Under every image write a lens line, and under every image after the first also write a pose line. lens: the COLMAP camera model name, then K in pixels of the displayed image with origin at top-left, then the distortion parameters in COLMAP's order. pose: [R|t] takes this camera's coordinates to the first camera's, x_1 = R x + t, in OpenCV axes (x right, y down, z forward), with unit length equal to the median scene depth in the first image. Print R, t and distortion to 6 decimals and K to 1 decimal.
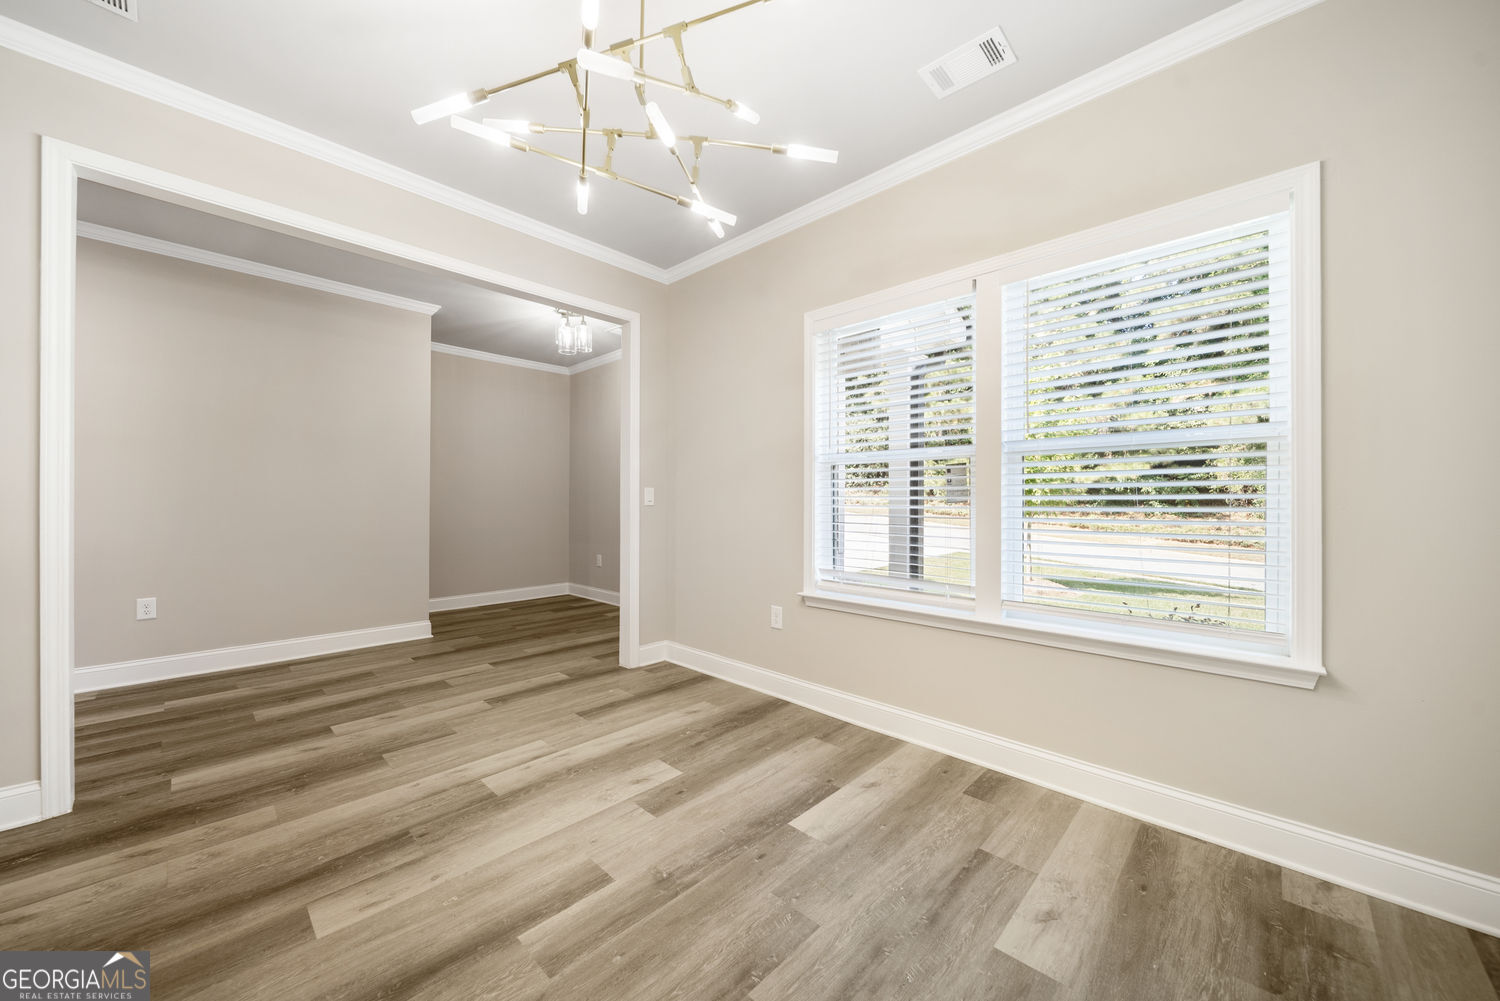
lens RADIAL K [[542.6, 0, 752.1], [0, 542.6, 498.0], [0, 0, 1]] dist [0.000944, -0.000006]
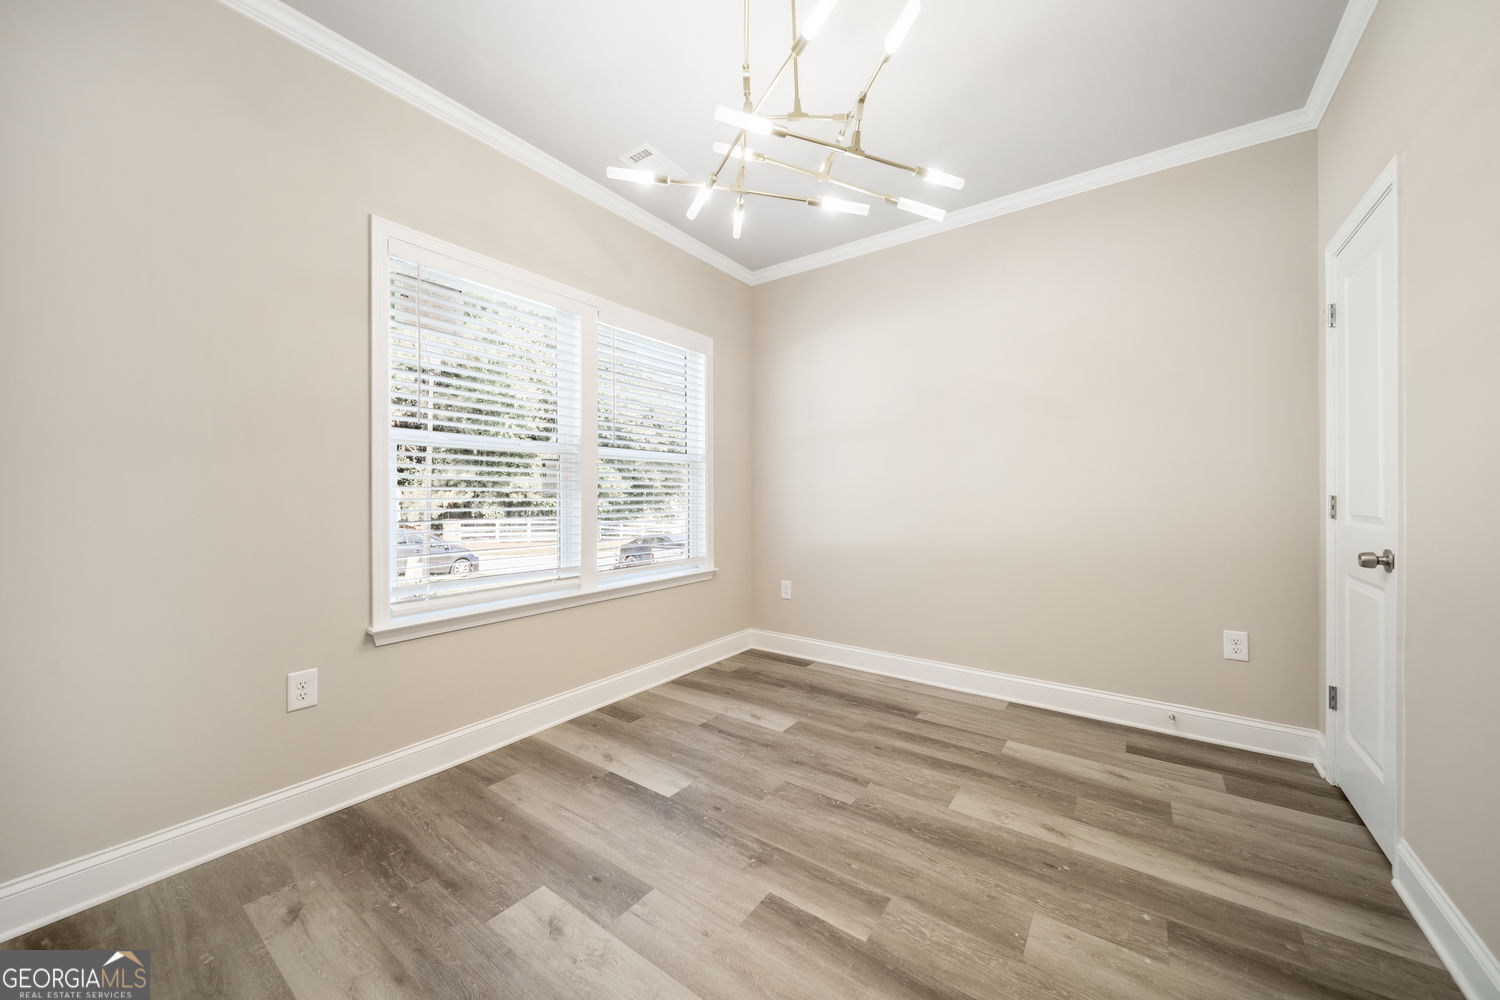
lens RADIAL K [[542.6, 0, 752.1], [0, 542.6, 497.5], [0, 0, 1]] dist [0.000944, -0.000006]
pose [[-0.134635, -0.009047, 0.990854, -0.992756], [-0.004853, 0.999952, 0.008470, 0.003501], [-0.990883, -0.003668, -0.134672, 0.972858]]
